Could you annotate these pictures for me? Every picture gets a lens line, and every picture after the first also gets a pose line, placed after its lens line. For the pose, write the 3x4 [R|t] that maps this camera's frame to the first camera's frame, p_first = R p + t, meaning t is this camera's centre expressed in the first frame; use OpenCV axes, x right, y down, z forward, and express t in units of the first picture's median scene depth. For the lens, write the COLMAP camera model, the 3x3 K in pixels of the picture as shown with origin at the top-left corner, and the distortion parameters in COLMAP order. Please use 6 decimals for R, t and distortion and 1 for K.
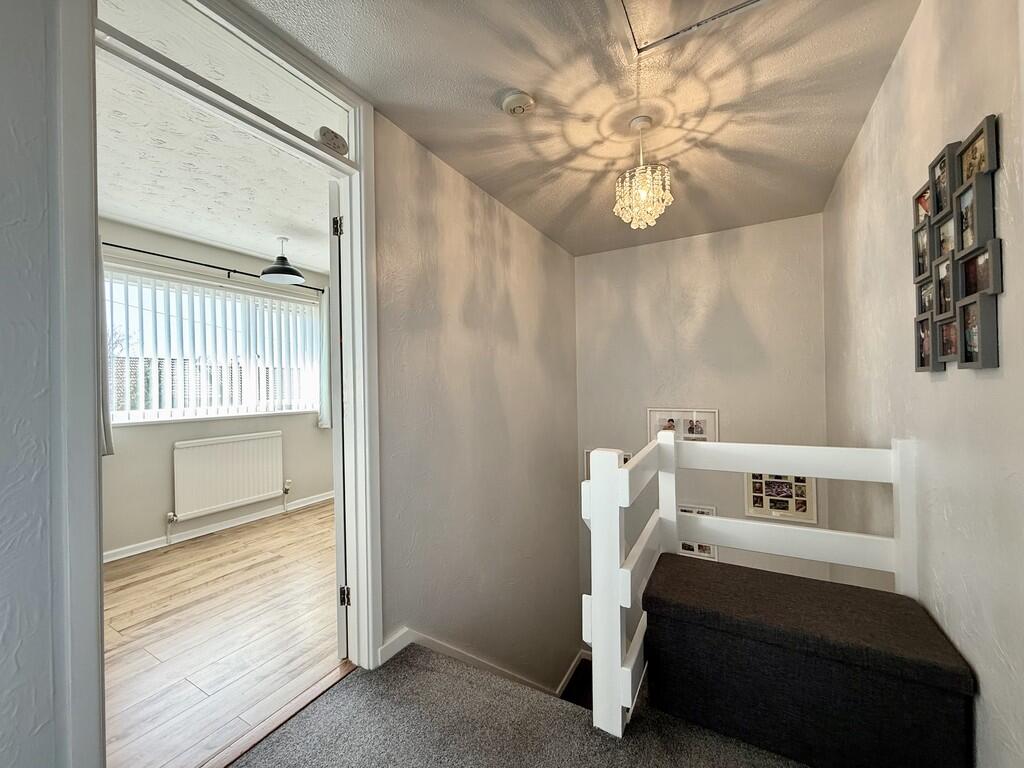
lens RADIAL K [[405.7, 0, 512.0], [0, 405.7, 384.0], [0, 0, 1]] dist [0.000536, 0.000177]
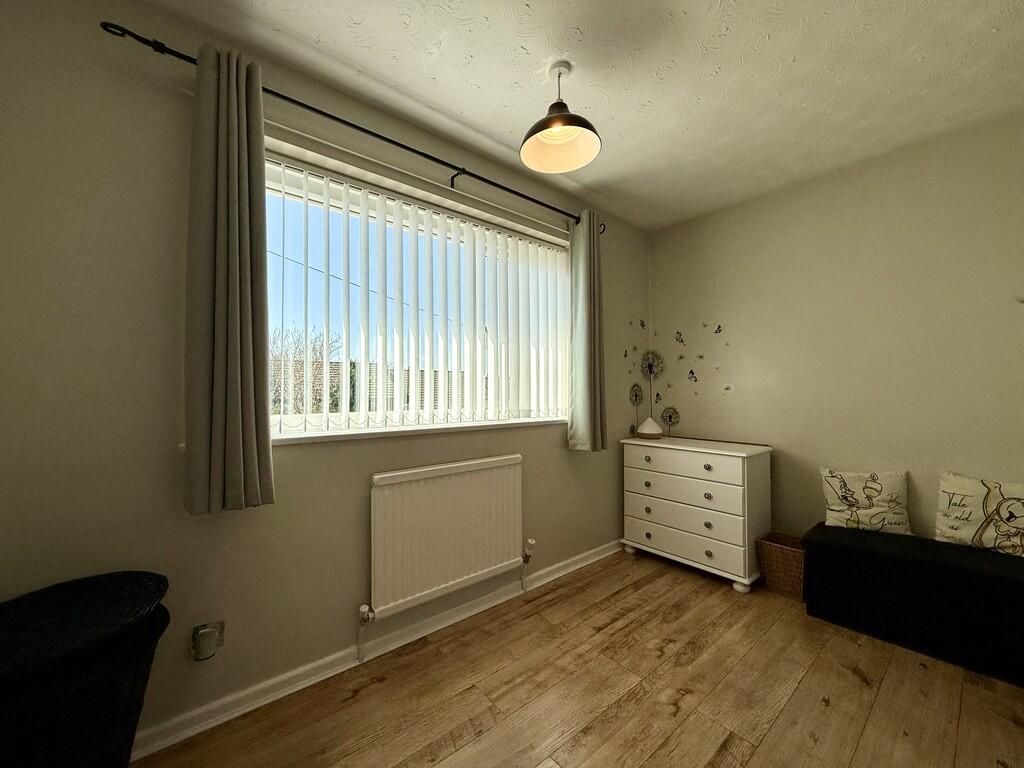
lens RADIAL K [[405.7, 0, 512.0], [0, 405.7, 384.0], [0, 0, 1]] dist [0.000536, 0.000177]
pose [[0.934516, -0.001761, -0.355916, -0.418563], [-0.005531, 0.999795, -0.019471, 0.029203], [0.355877, 0.020165, 0.934315, 0.503732]]
